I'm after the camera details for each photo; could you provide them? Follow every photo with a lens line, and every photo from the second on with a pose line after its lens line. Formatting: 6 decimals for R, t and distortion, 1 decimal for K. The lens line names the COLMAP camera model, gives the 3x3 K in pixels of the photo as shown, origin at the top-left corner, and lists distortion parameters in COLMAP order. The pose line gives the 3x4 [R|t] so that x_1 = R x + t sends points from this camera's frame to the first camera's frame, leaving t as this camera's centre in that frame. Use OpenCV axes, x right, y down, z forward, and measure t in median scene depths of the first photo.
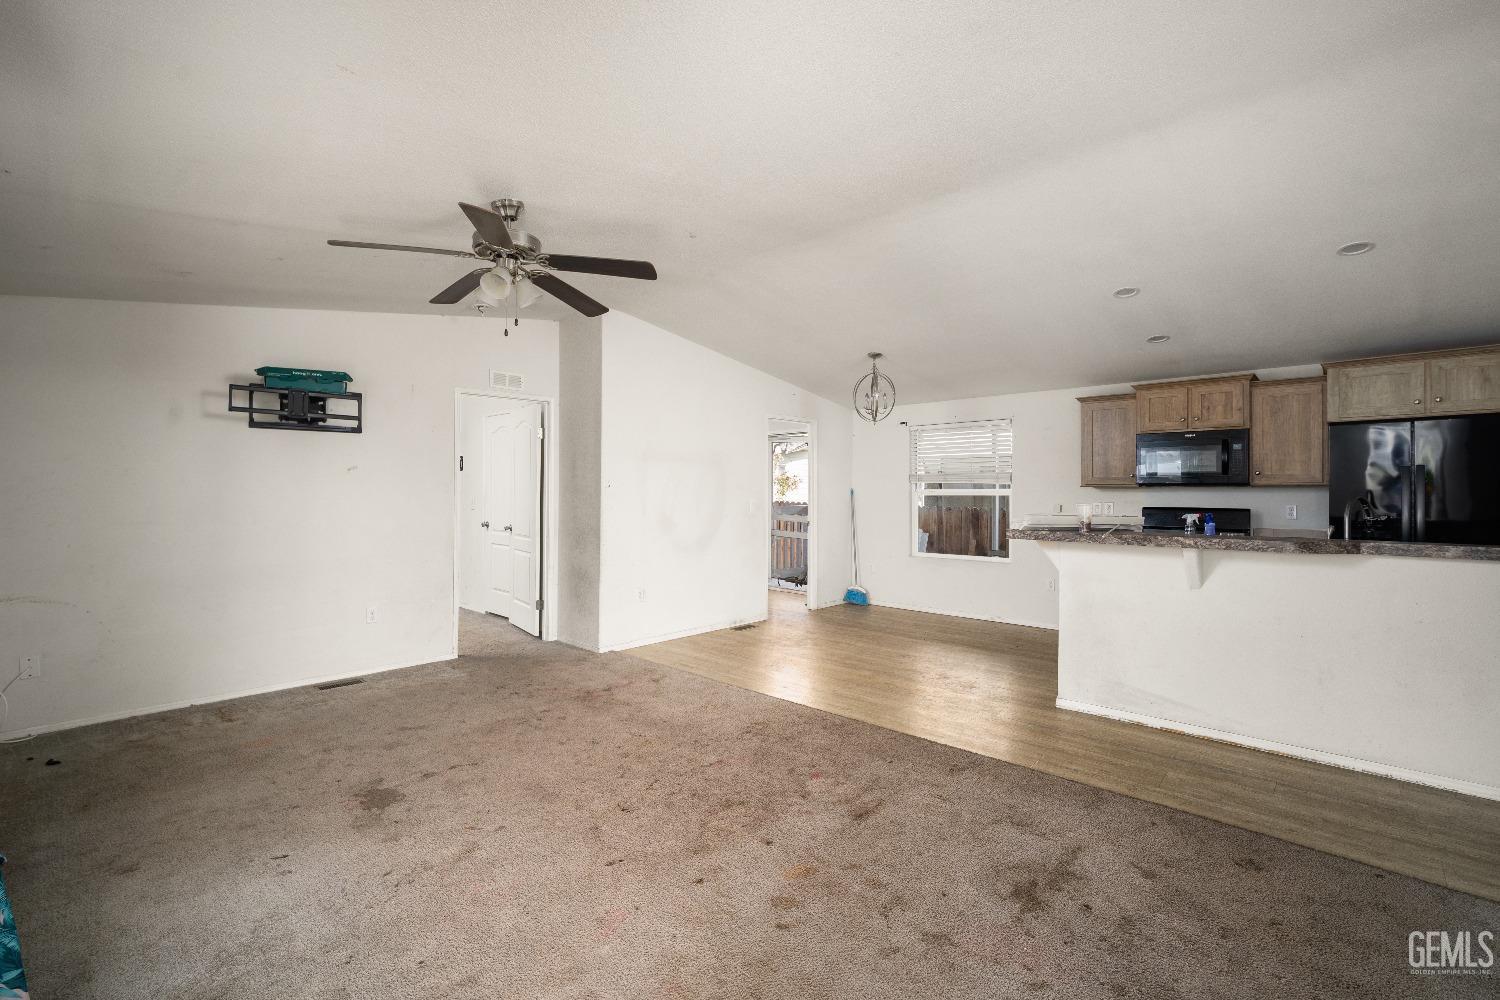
lens RADIAL K [[654.7, 0, 753.5], [0, 654.7, 492.2], [0, 0, 1]] dist [-0.012521, 0.002920]
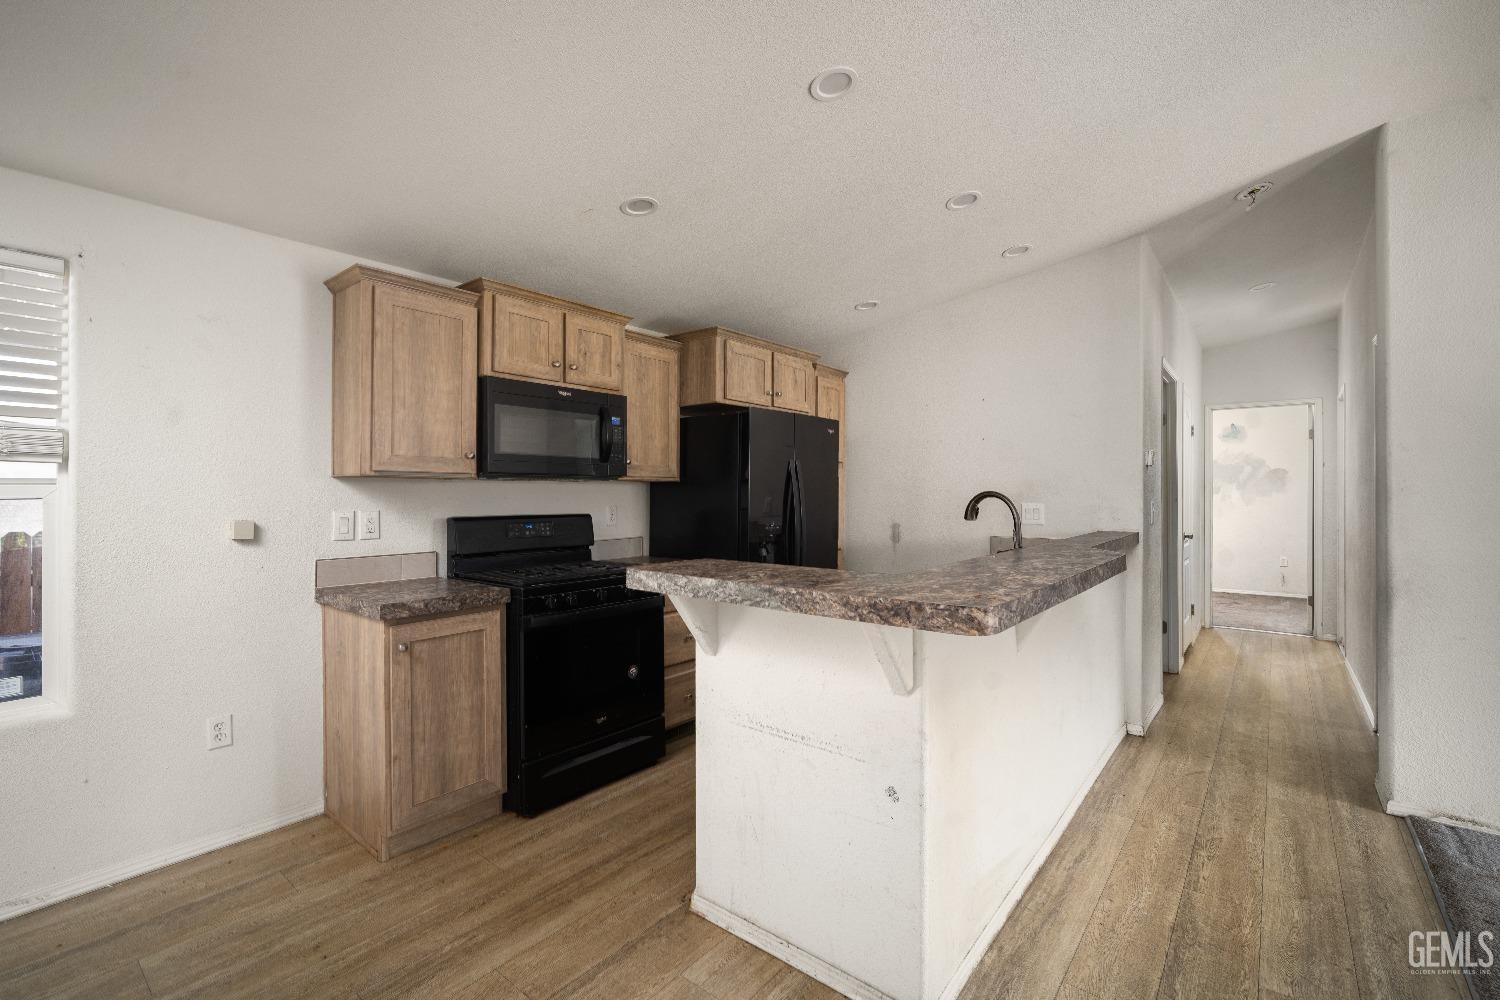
lens RADIAL K [[654.7, 0, 758.4], [0, 654.7, 484.4], [0, 0, 1]] dist [-0.012521, 0.002920]
pose [[-0.076536, 0.009469, 0.997022, 0.066919], [0.000953, 0.999955, -0.009424, 0.001172], [-0.997066, 0.000229, -0.076541, 0.877929]]
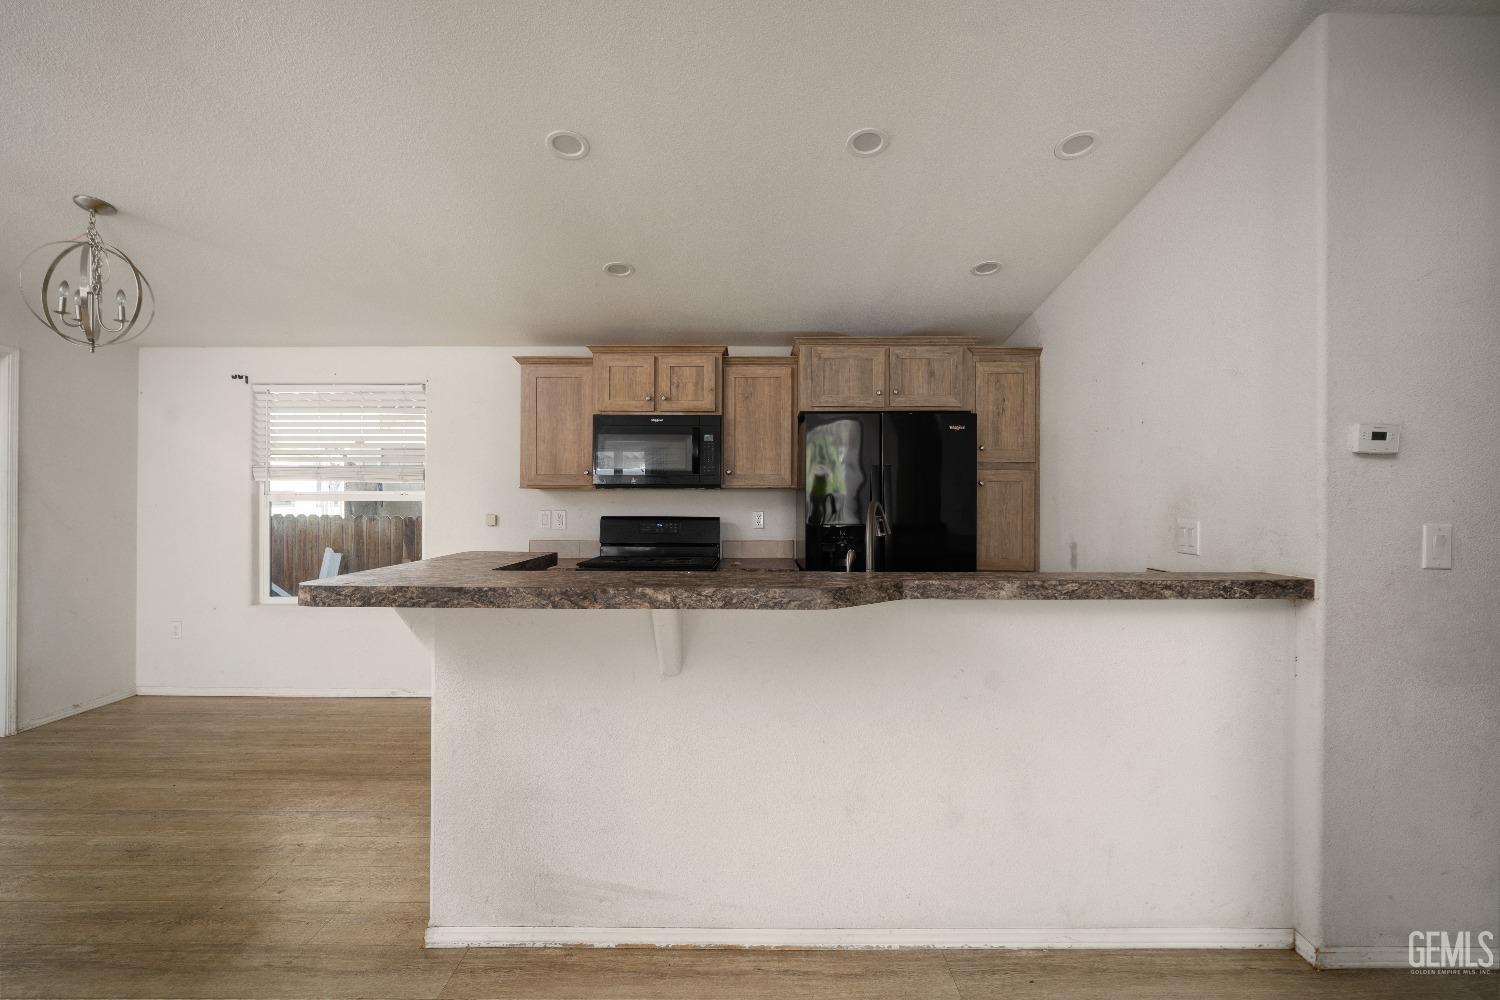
lens RADIAL K [[654.7, 0, 757.3], [0, 654.7, 490.7], [0, 0, 1]] dist [-0.012521, 0.002920]
pose [[0.730425, 0.005909, 0.682968, 0.245642], [-0.000620, 0.999968, -0.007989, -0.000598], [-0.682993, 0.005412, 0.730405, 0.378935]]
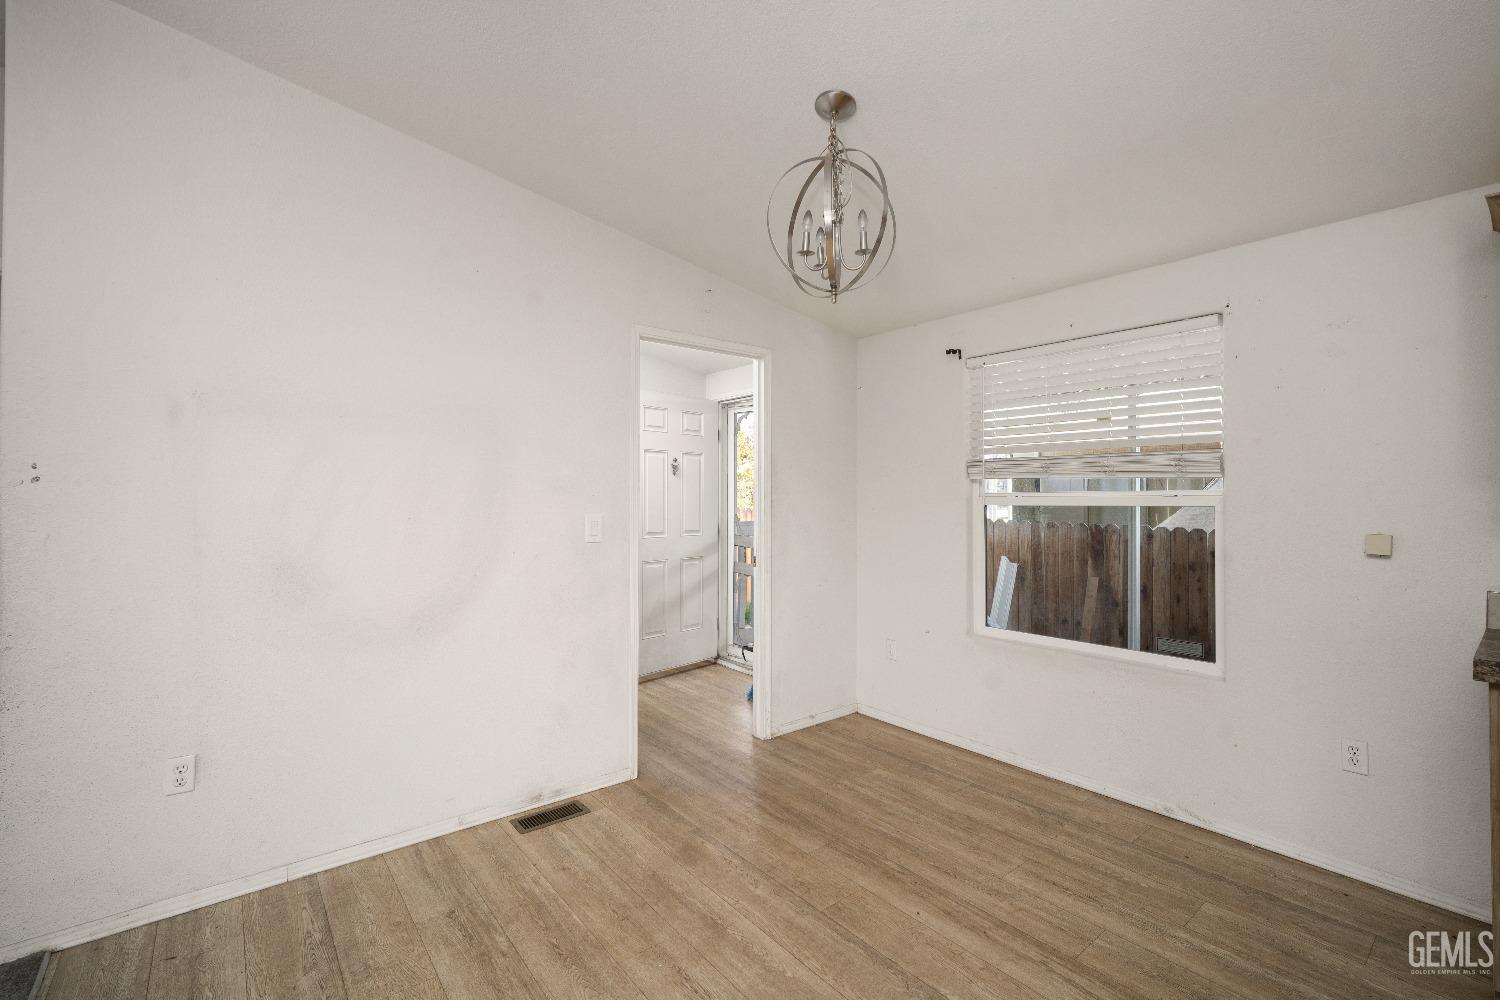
lens RADIAL K [[654.7, 0, 757.1], [0, 654.7, 489.6], [0, 0, 1]] dist [-0.012521, 0.002920]
pose [[0.991763, 0.001716, -0.128075, 0.214184], [-0.003445, 0.999906, -0.013275, 0.000679], [0.128040, 0.013607, 0.991676, 0.739028]]
